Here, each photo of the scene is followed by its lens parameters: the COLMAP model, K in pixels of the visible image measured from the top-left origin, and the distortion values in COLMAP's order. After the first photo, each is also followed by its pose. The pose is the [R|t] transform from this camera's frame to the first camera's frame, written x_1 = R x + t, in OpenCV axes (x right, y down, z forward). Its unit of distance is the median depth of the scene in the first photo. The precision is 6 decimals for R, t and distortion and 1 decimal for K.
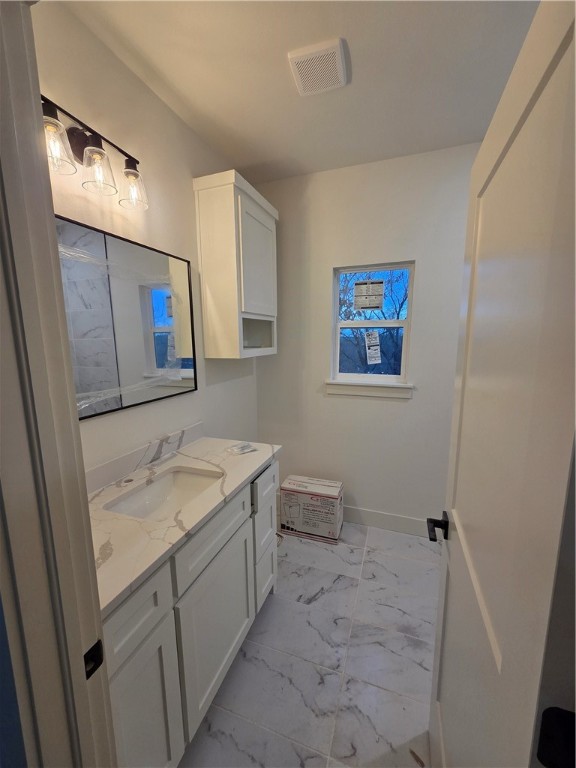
lens RADIAL K [[313.8, 0, 287.3], [0, 313.8, 384.7], [0, 0, 1]] dist [0.007009, -0.001248]
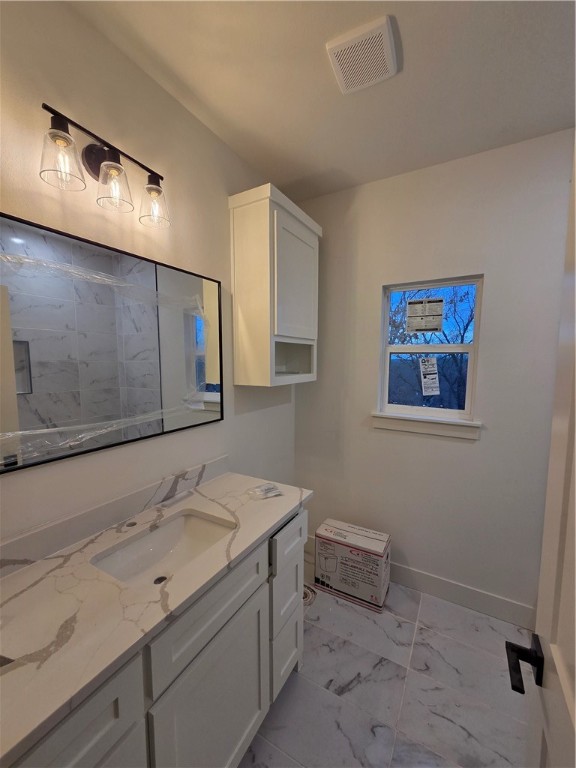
lens RADIAL K [[313.8, 0, 287.8], [0, 313.8, 386.1], [0, 0, 1]] dist [0.007009, -0.001248]
pose [[0.985462, 0.025899, -0.167913, 0.052899], [-0.036492, 0.997513, -0.060309, -0.035643], [0.165933, 0.065559, 0.983955, 0.139746]]
